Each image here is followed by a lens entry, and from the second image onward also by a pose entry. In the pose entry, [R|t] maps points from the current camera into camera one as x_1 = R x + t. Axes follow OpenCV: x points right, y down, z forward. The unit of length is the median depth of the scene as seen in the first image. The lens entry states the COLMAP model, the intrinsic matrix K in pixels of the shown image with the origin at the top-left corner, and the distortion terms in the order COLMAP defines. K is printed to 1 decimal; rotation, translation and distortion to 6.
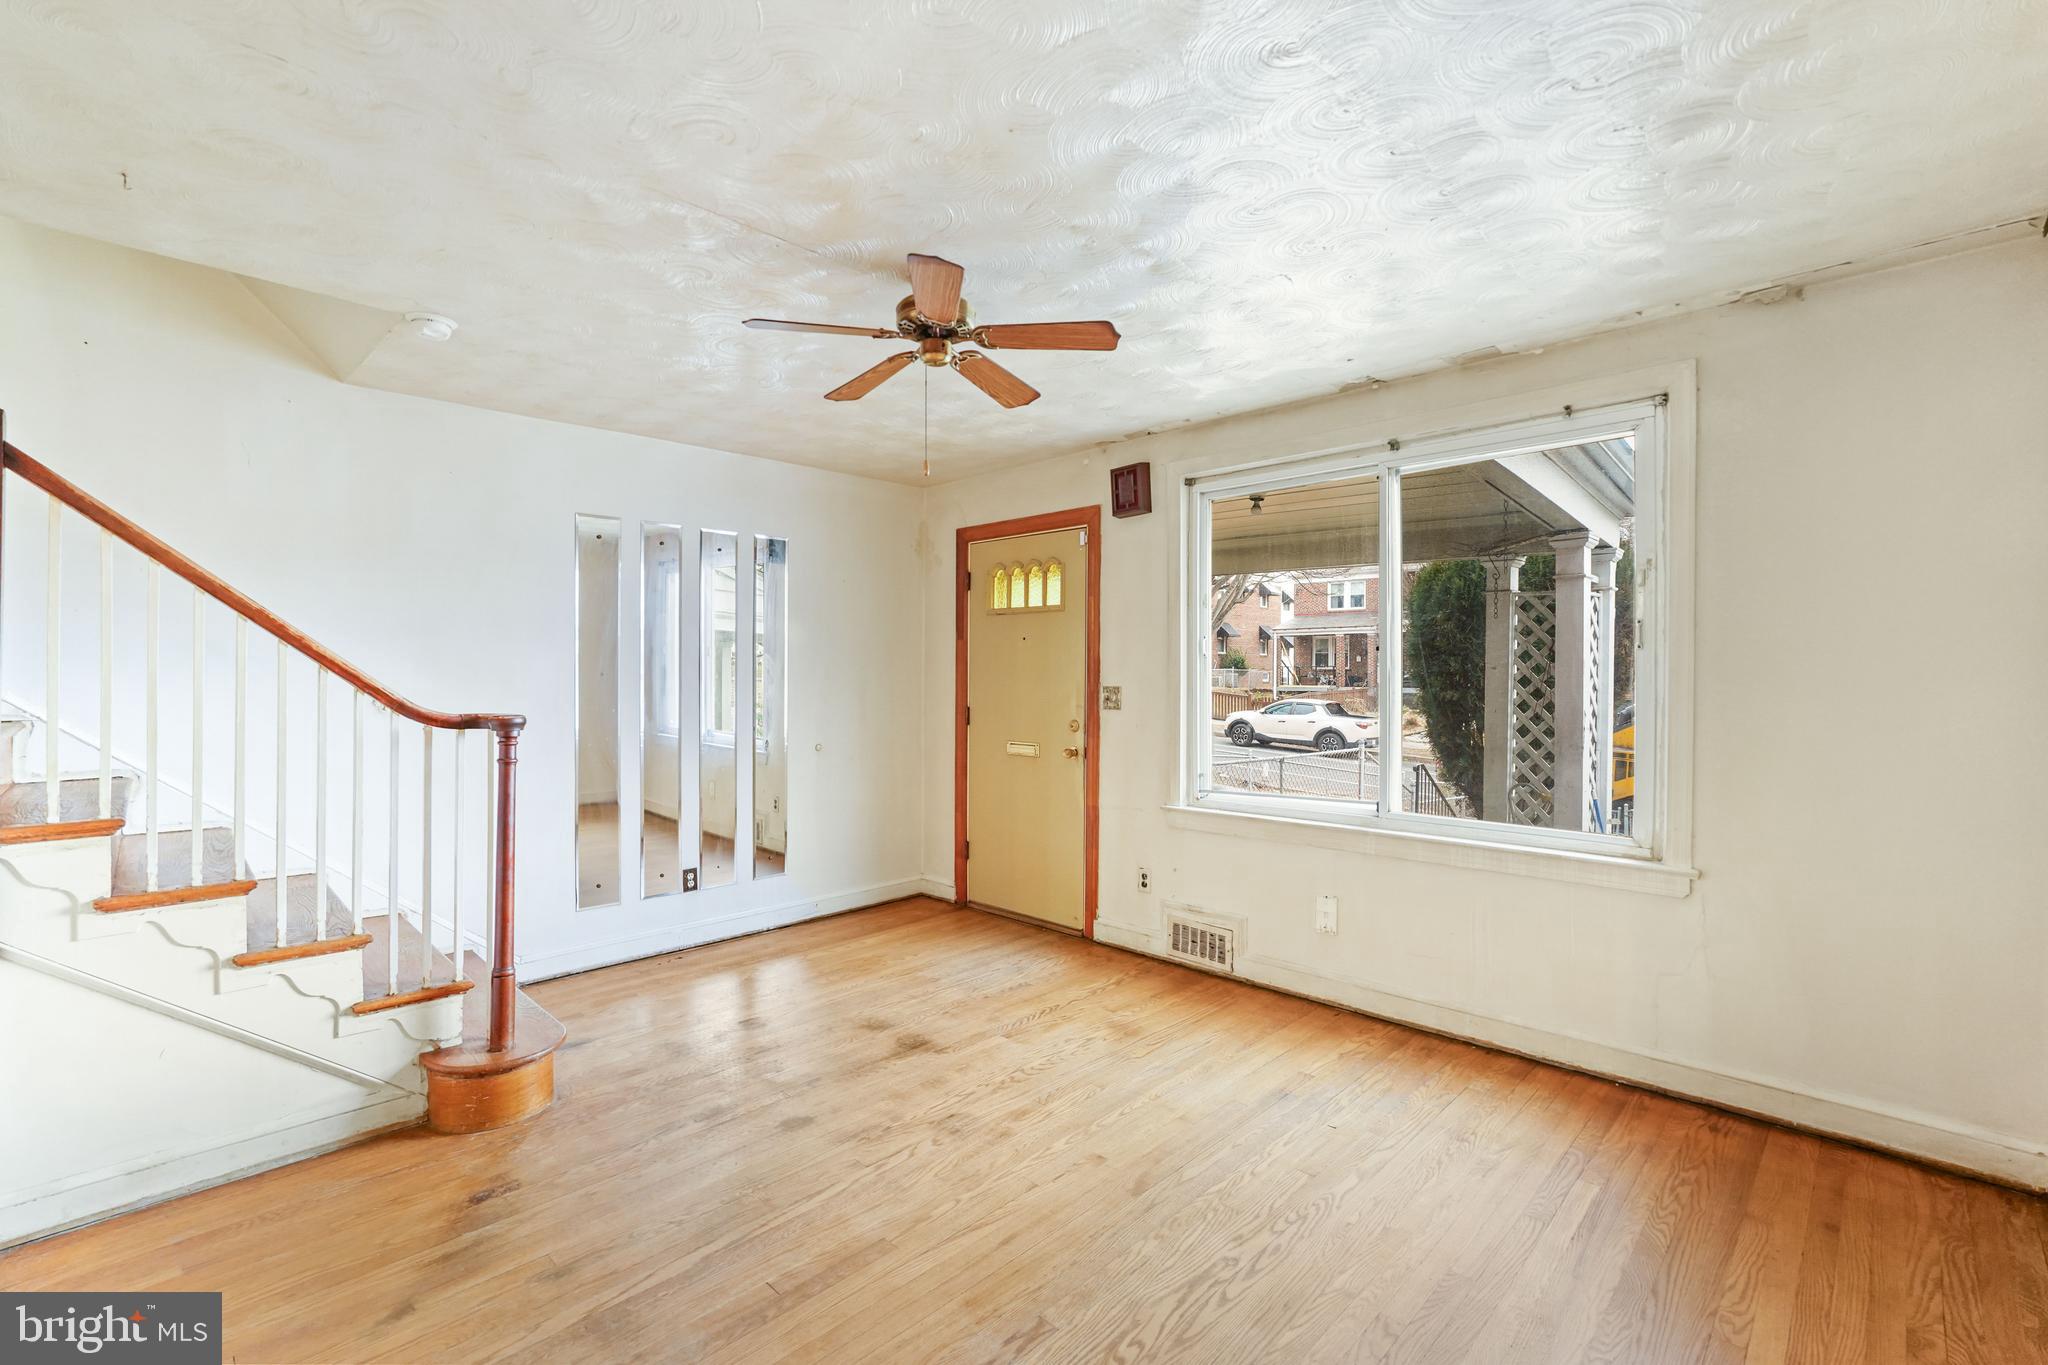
lens RADIAL K [[912.9, 0, 1022.9], [0, 912.9, 681.1], [0, 0, 1]] dist [-0.012748, 0.008400]
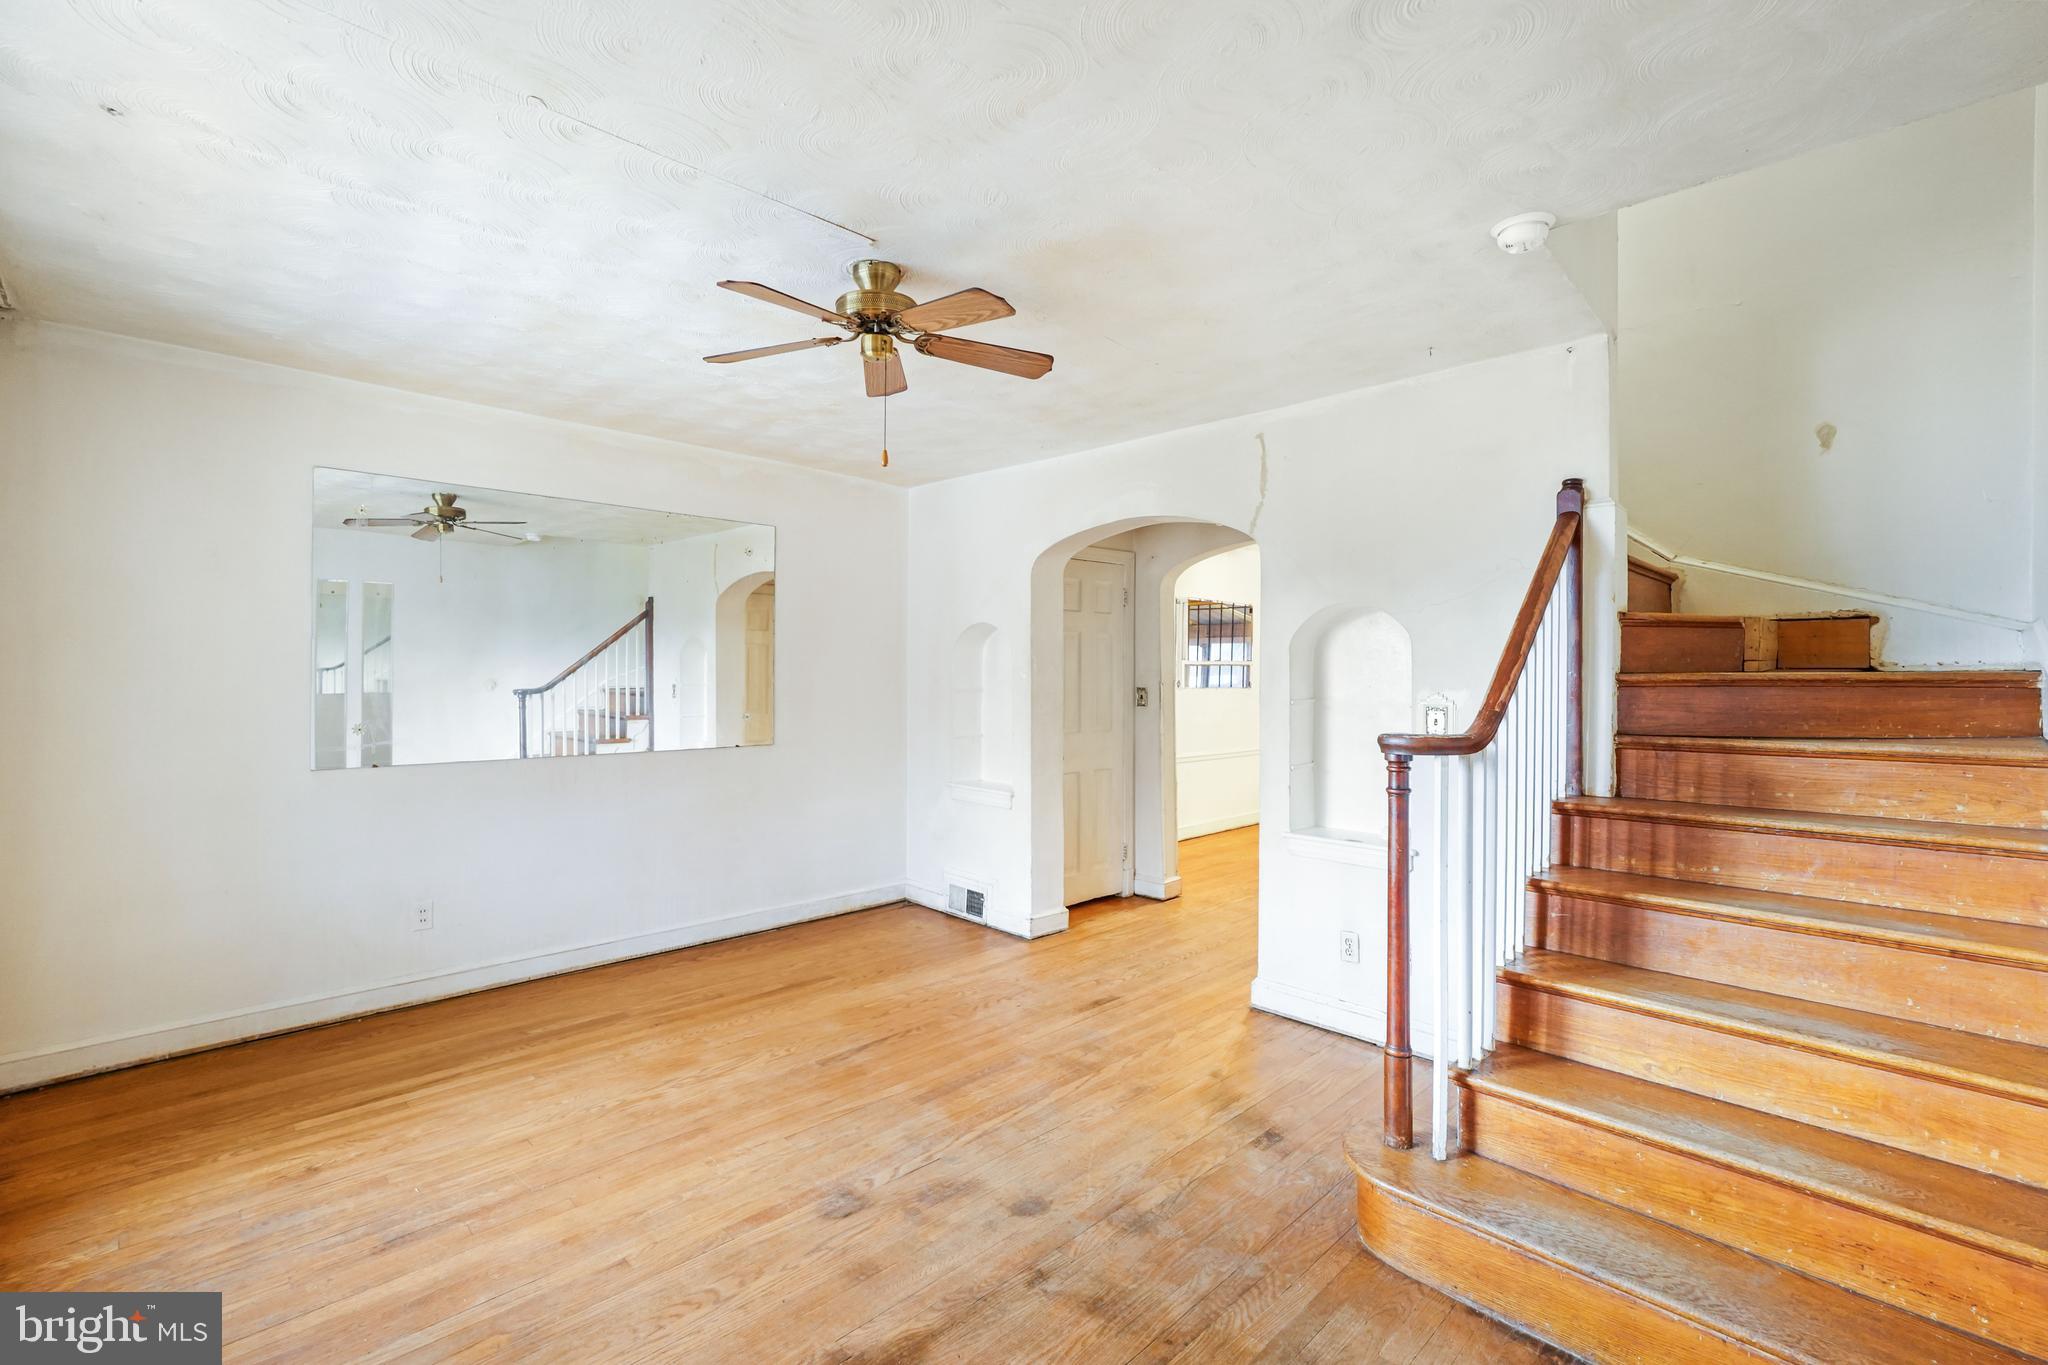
lens RADIAL K [[912.9, 0, 1024.4], [0, 912.9, 679.9], [0, 0, 1]] dist [-0.012748, 0.008400]
pose [[-0.999913, -0.007830, 0.010620, -0.253361], [-0.007744, 0.999937, 0.008105, -0.014862], [-0.010683, 0.008022, -0.999911, 1.875051]]
